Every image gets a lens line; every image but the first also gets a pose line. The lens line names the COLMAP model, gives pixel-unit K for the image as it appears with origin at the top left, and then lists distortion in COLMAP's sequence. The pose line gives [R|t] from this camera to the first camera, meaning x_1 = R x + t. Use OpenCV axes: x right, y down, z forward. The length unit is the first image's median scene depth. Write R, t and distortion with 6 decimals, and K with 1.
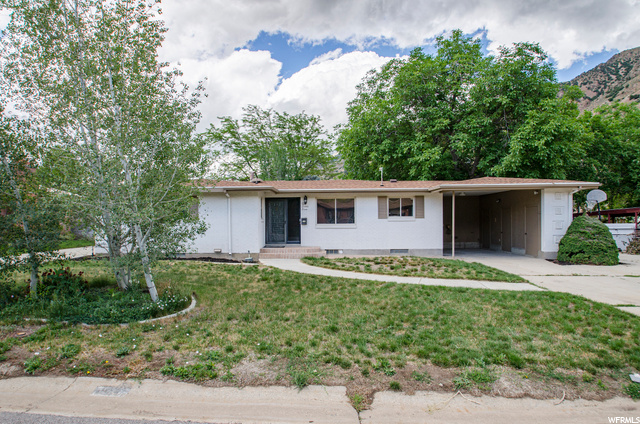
lens RADIAL K [[354.5, 0, 320.0], [0, 354.5, 214.6], [0, 0, 1]] dist [0.001848, 0.000136]
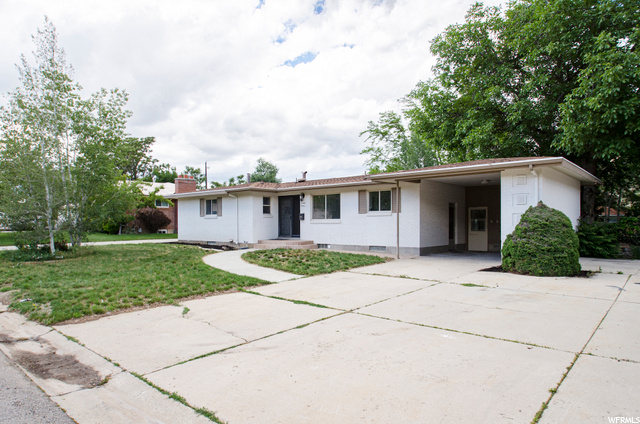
lens RADIAL K [[396.0, 0, 320.1], [0, 396.0, 213.9], [0, 0, 1]] dist [-0.003950, -0.000195]
pose [[0.784764, -0.009368, -0.619724, 0.745444], [0.009931, 0.999947, -0.002539, 0.013630], [0.619715, -0.004162, 0.784816, 0.089307]]
